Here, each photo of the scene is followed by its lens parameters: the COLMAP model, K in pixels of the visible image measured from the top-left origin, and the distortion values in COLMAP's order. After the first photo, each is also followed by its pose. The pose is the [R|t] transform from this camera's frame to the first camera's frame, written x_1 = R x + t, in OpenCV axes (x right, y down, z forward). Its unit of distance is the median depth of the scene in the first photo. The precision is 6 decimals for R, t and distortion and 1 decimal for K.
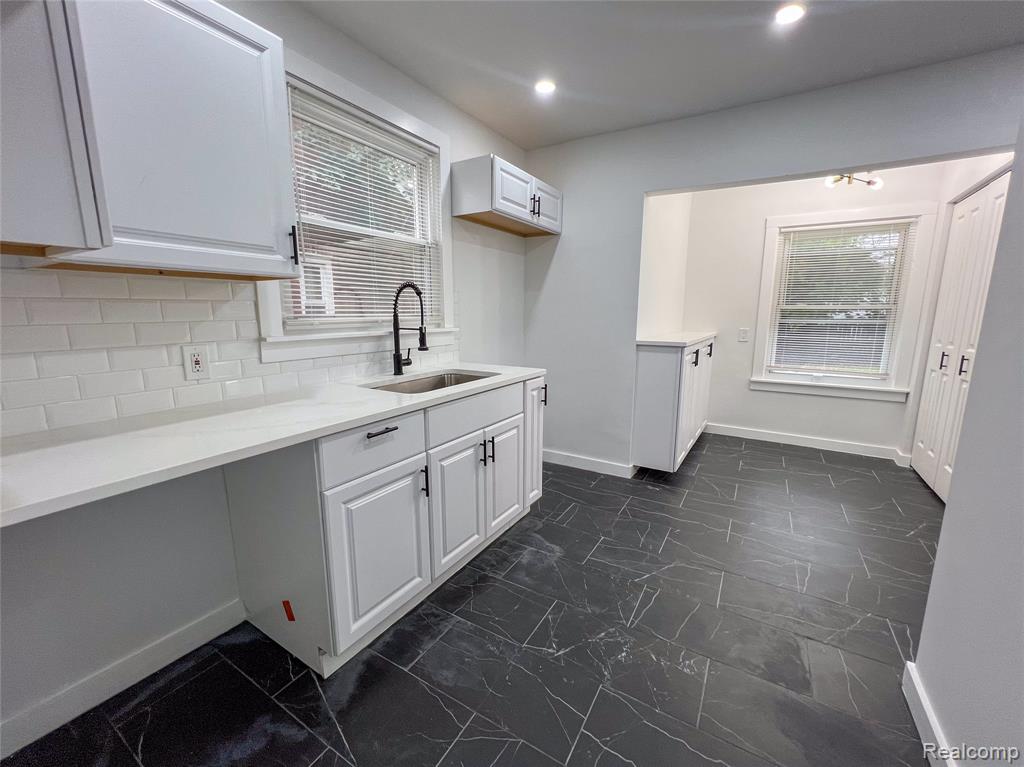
lens RADIAL K [[420.9, 0, 514.5], [0, 420.9, 383.1], [0, 0, 1]] dist [0.001761, 0.000067]
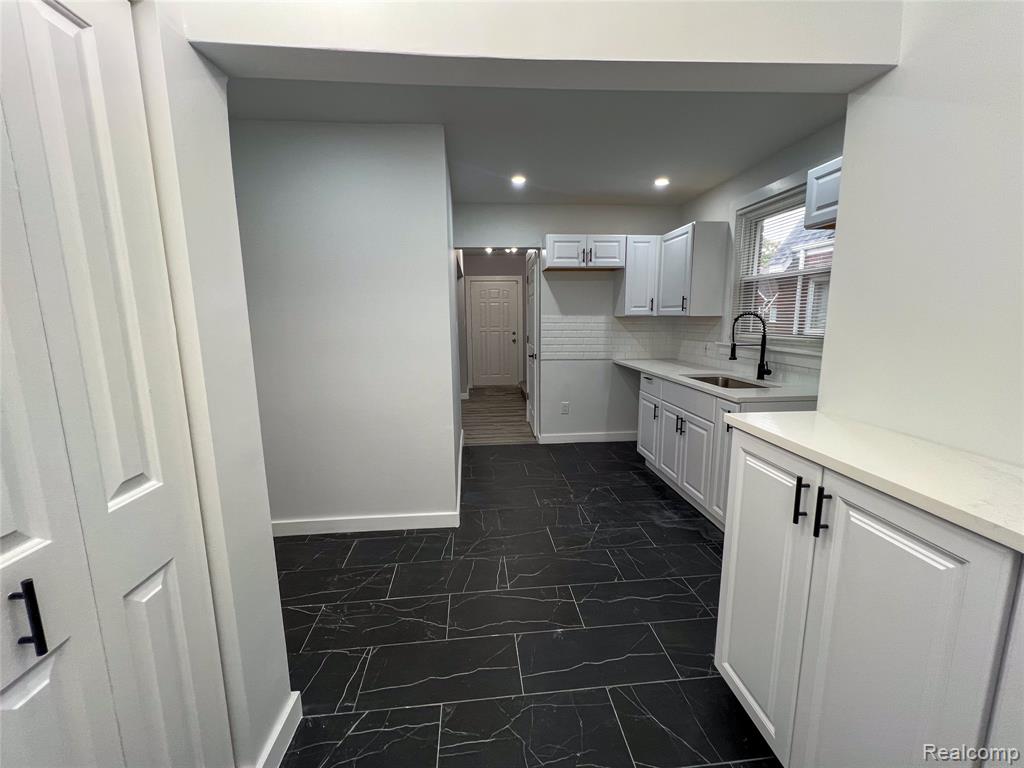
lens RADIAL K [[420.9, 0, 514.5], [0, 420.9, 383.6], [0, 0, 1]] dist [0.001761, 0.000067]
pose [[-0.803849, 0.097708, -0.586754, 1.037463], [-0.095303, 0.952519, 0.289181, -0.290441], [0.587149, 0.288377, -0.756369, 1.411404]]
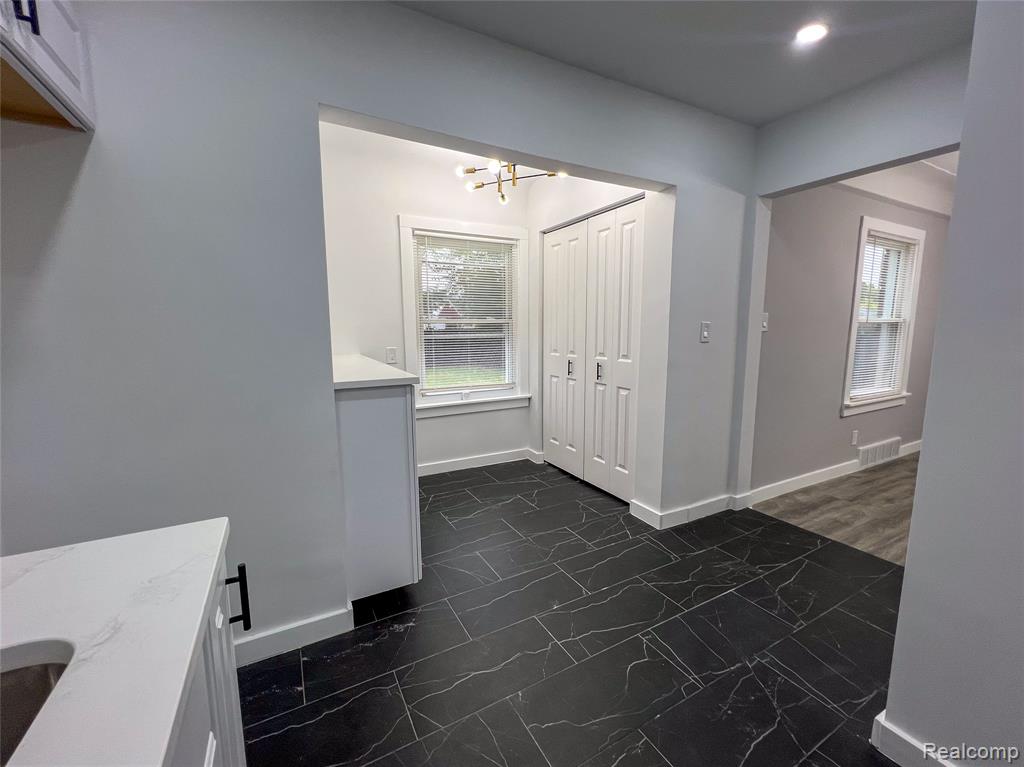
lens RADIAL K [[426.9, 0, 513.0], [0, 426.9, 382.8], [0, 0, 1]] dist [-0.000534, 0.000184]
pose [[0.503887, -0.122307, 0.855066, -0.076352], [0.150902, 0.987166, 0.052277, -0.116018], [-0.850486, 0.102689, 0.515876, 0.641915]]
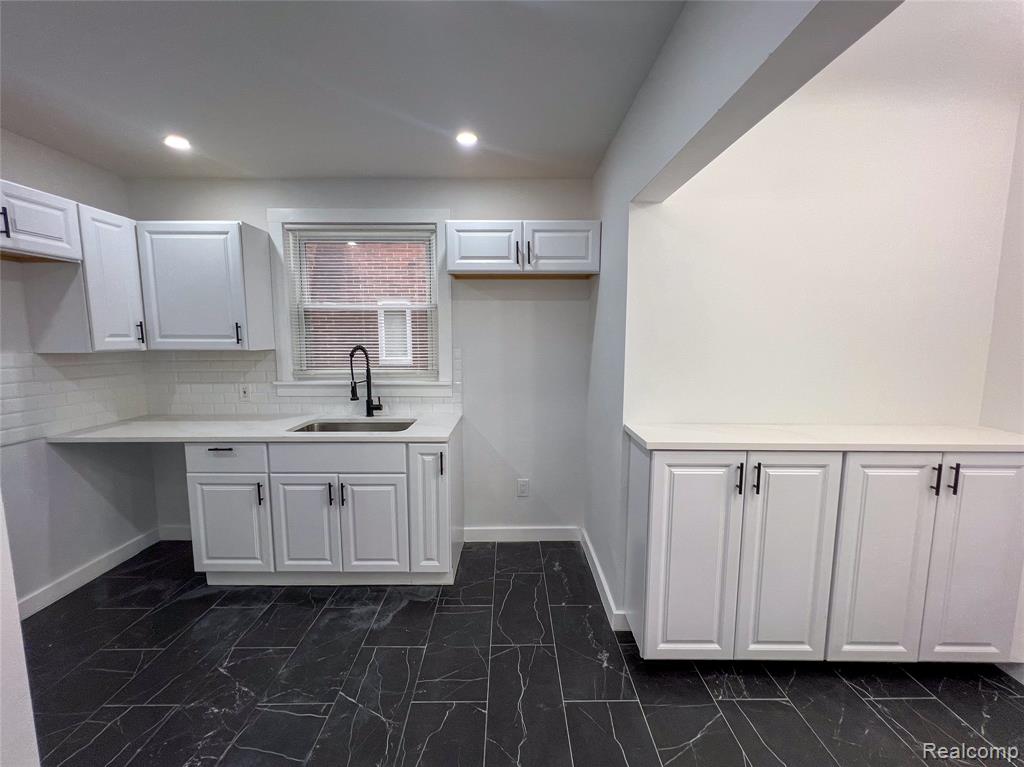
lens RADIAL K [[426.9, 0, 513.0], [0, 426.9, 382.8], [0, 0, 1]] dist [-0.000534, 0.000184]
pose [[0.519765, 0.094149, -0.849105, 0.929322], [-0.144697, 0.989251, 0.021114, -0.188945], [0.841966, 0.111888, 0.527801, 0.609630]]
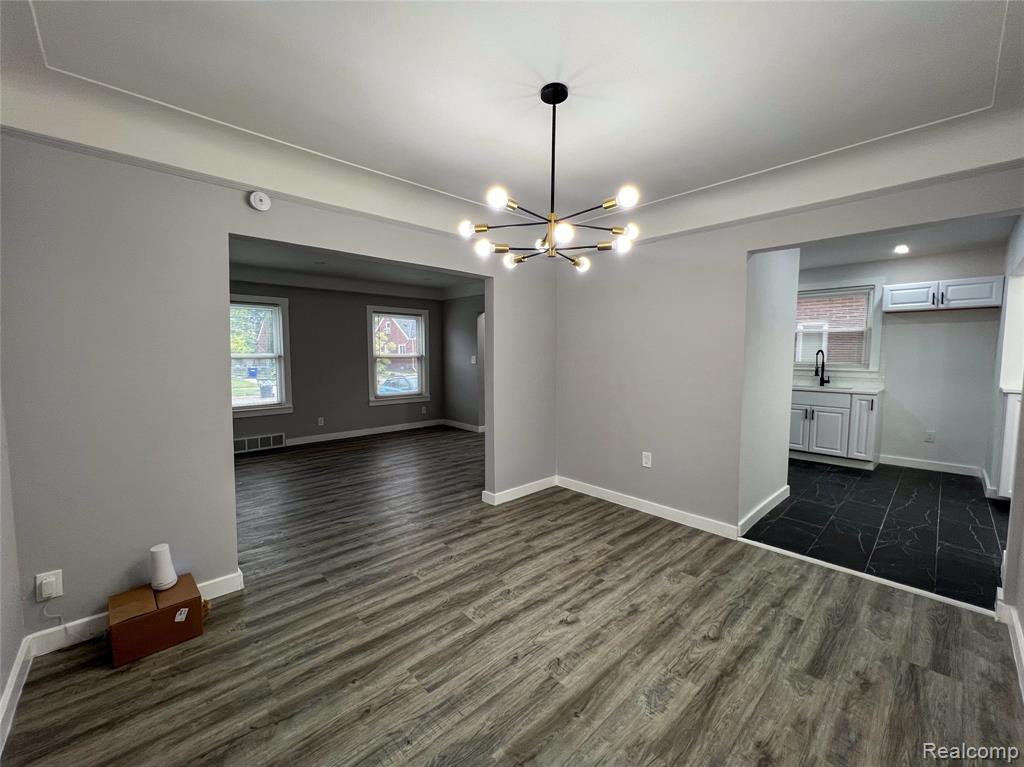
lens RADIAL K [[415.7, 0, 512.0], [0, 415.7, 383.5], [0, 0, 1]] dist [0.000267, 0.000337]
pose [[-0.269905, 0.067770, -0.960499, 2.324395], [-0.167126, 0.979083, 0.116044, -0.013027], [0.948272, 0.191845, -0.252933, -0.102976]]
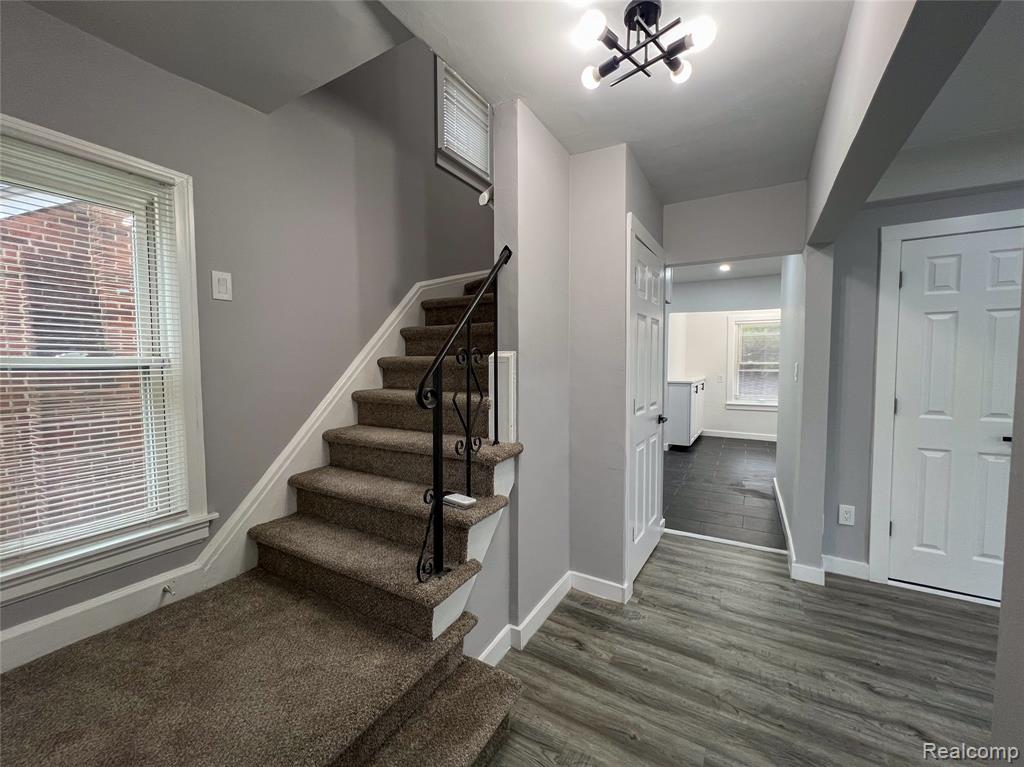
lens RADIAL K [[416.4, 0, 512.8], [0, 416.4, 387.0], [0, 0, 1]] dist [0.000026, 0.000615]
pose [[0.999757, -0.009606, 0.019841, -0.623167], [0.011691, 0.994104, -0.107796, 0.169826], [-0.018689, 0.108001, 0.993975, -1.232366]]
